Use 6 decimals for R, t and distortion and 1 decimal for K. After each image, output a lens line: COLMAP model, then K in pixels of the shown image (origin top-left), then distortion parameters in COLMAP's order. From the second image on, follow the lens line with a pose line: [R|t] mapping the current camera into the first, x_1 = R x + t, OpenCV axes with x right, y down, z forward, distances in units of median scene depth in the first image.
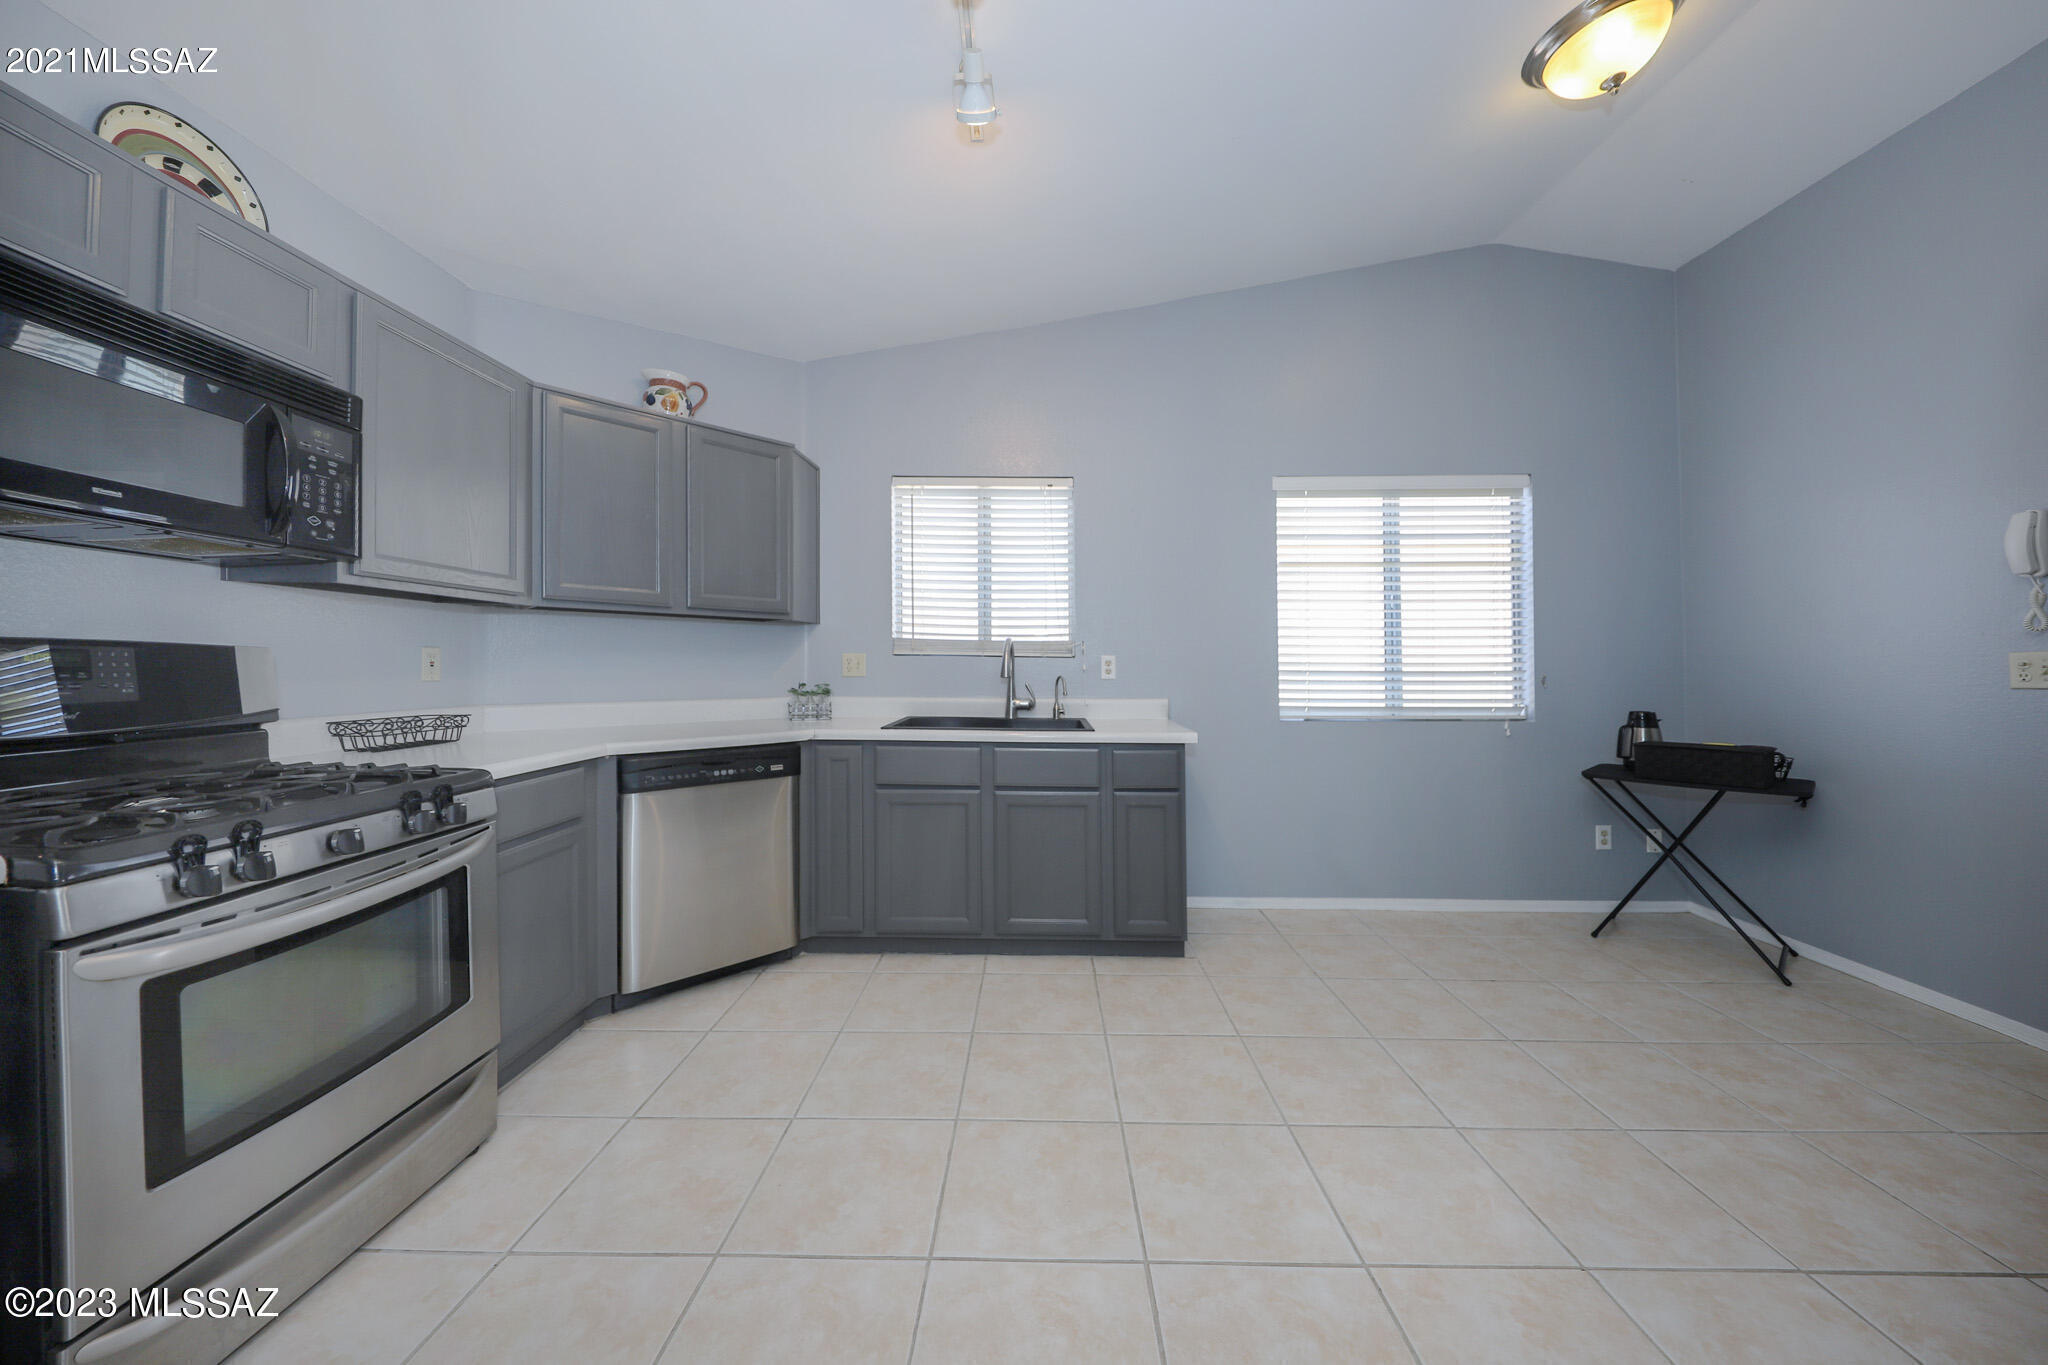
lens RADIAL K [[694.3, 0, 1012.8], [0, 694.3, 662.0], [0, 0, 1]] dist [-0.001542, -0.000026]
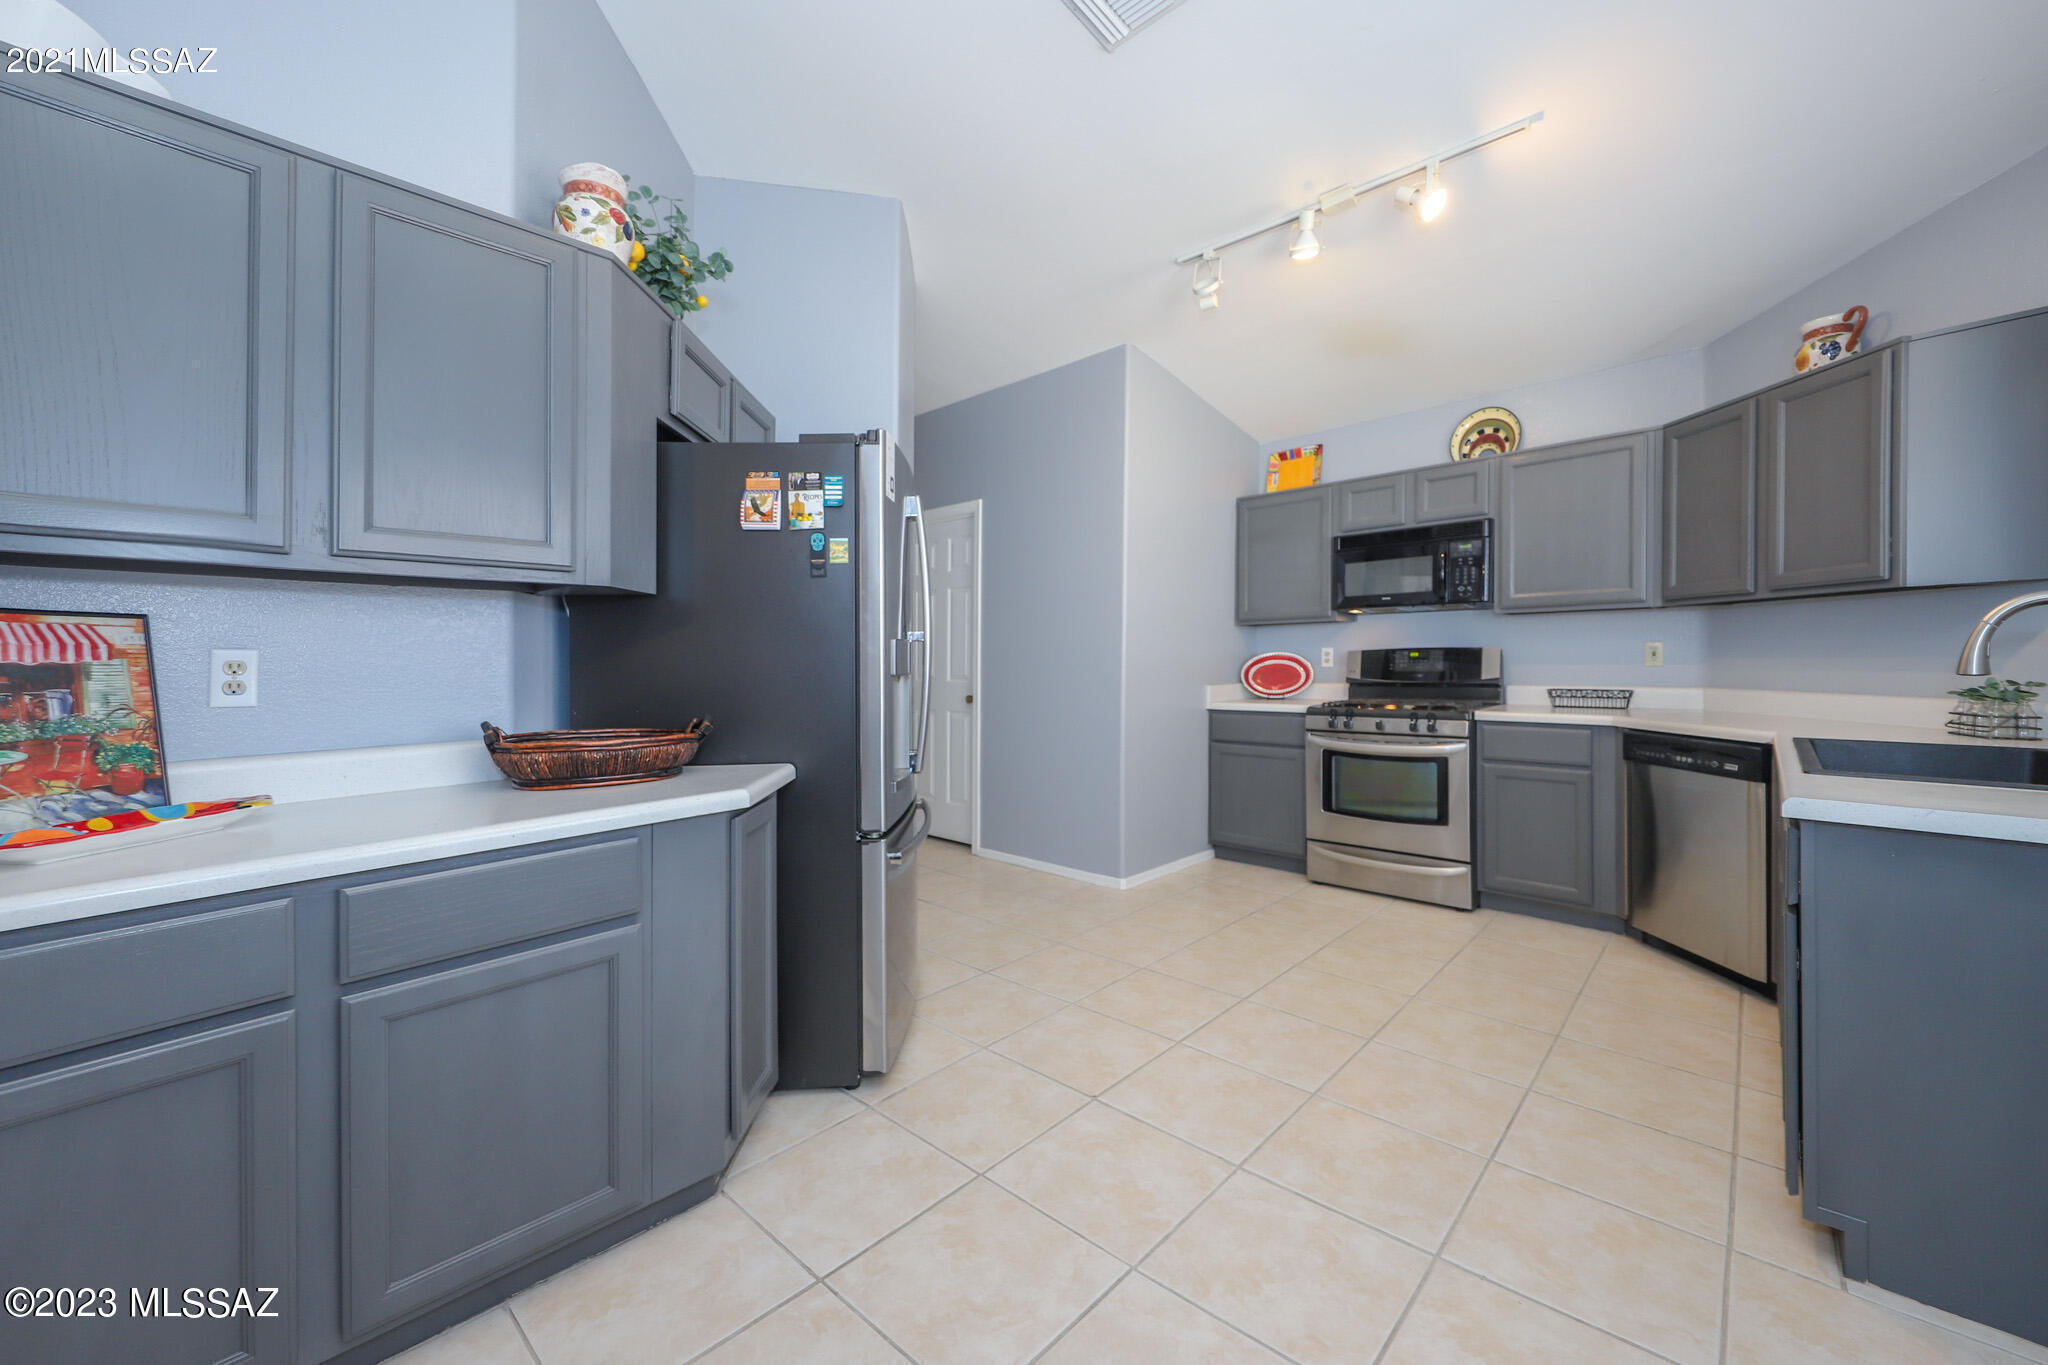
lens RADIAL K [[806.5, 0, 1010.0], [0, 806.5, 669.1], [0, 0, 1]] dist [-0.025688, -0.000363]
pose [[-0.668140, 0.019245, -0.743787, 1.478647], [0.011070, 0.999812, 0.015925, -0.008298], [0.743954, 0.002406, -0.668227, 1.357158]]
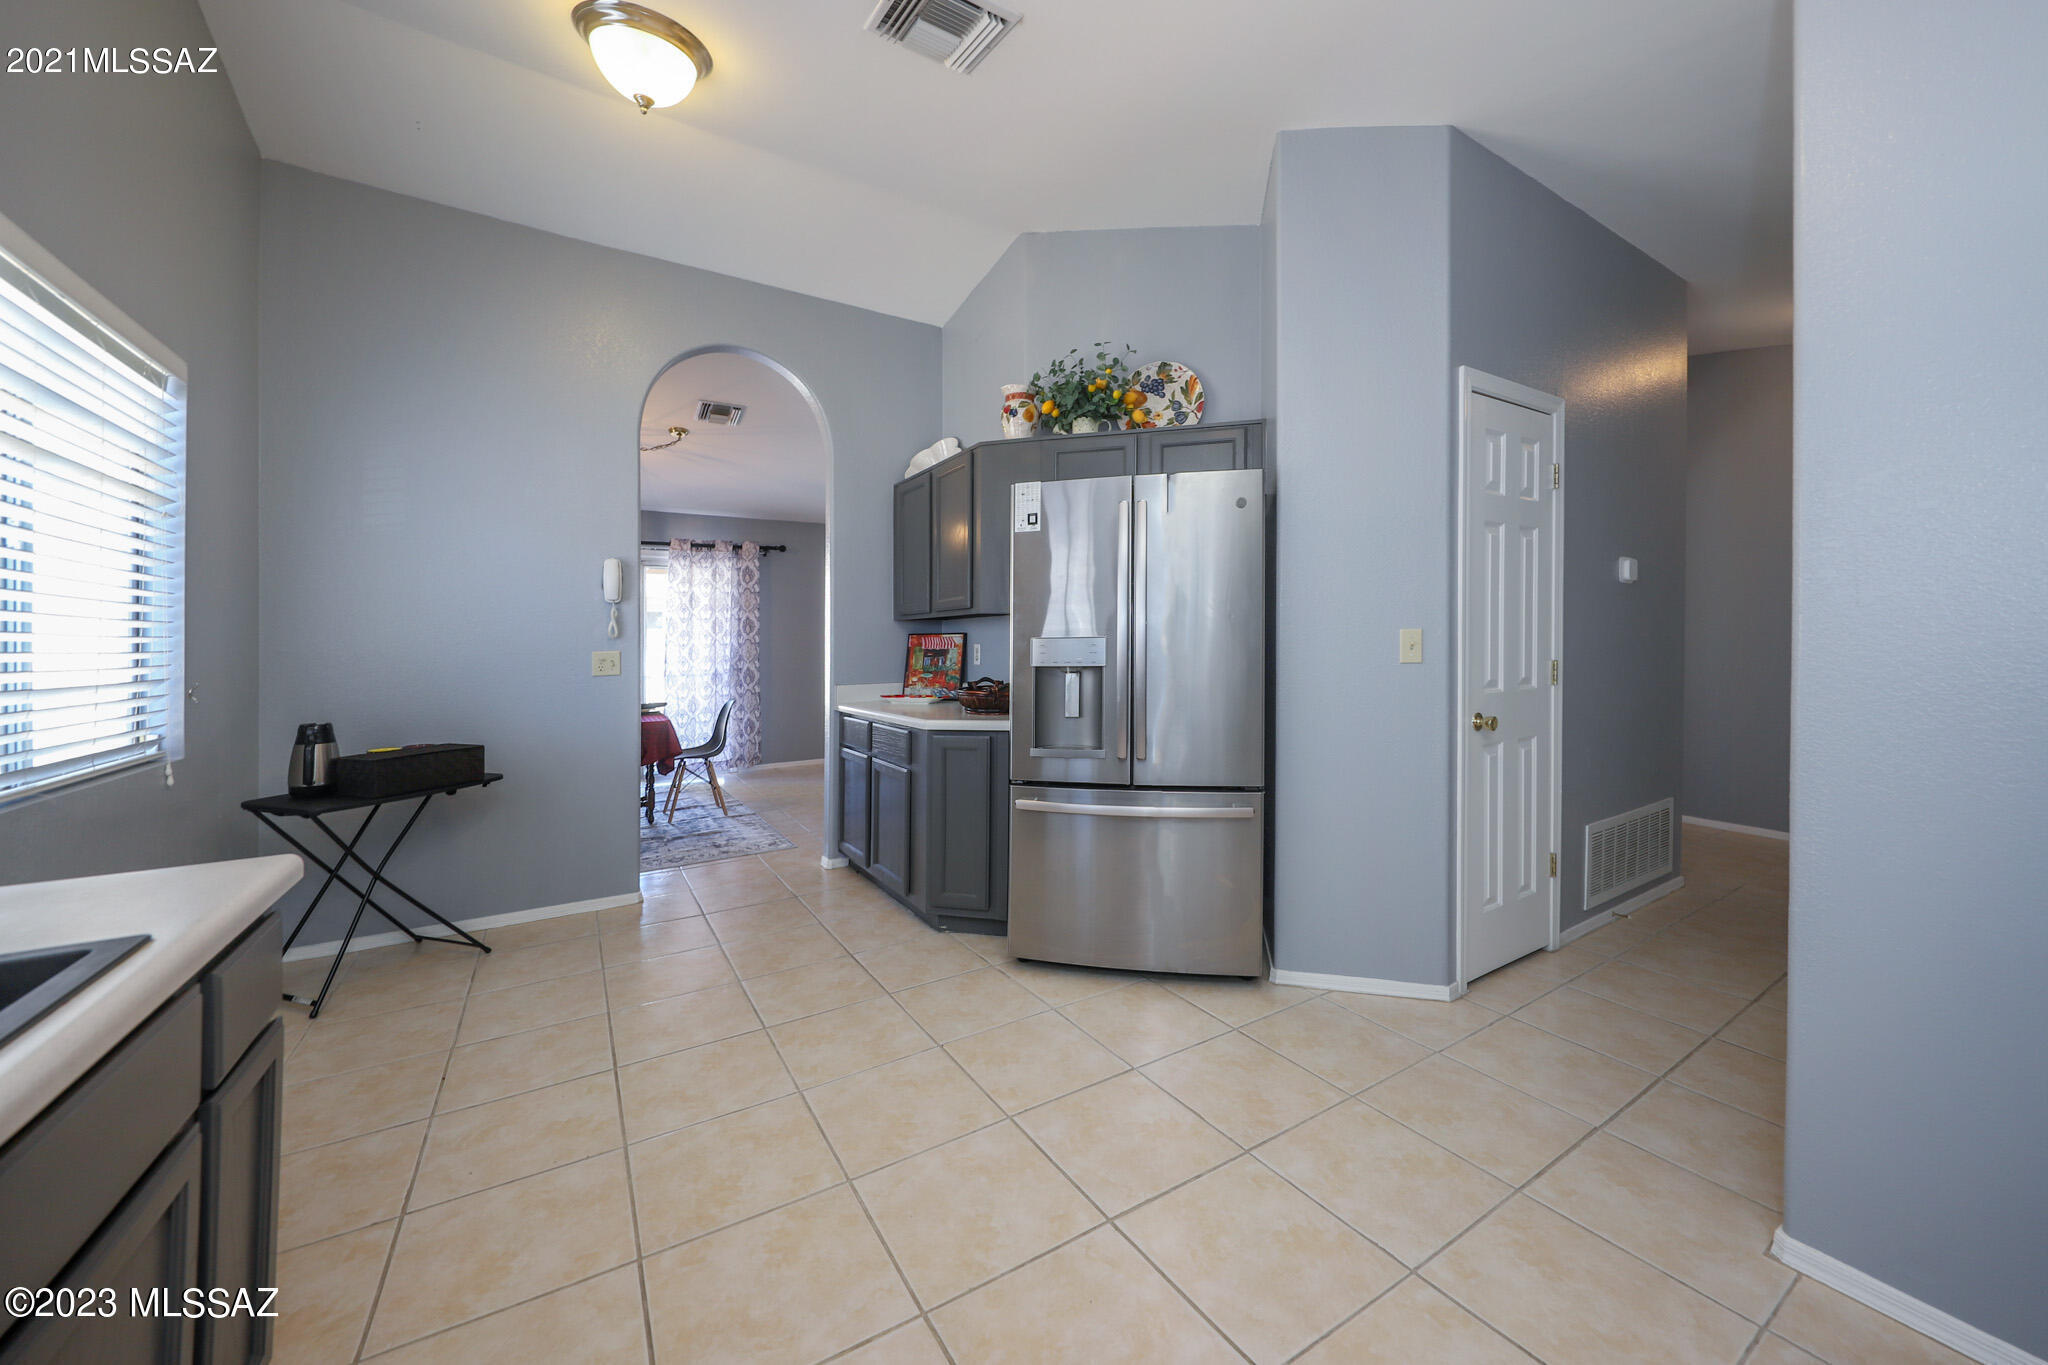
lens RADIAL K [[780.6, 0, 1035.0], [0, 780.6, 639.8], [0, 0, 1]] dist [0.007062, 0.000119]
pose [[-0.546126, 0.007295, 0.837671, -0.552116], [0.010757, 0.999941, -0.001694, -0.031256], [-0.837634, 0.008086, -0.546172, 1.247111]]
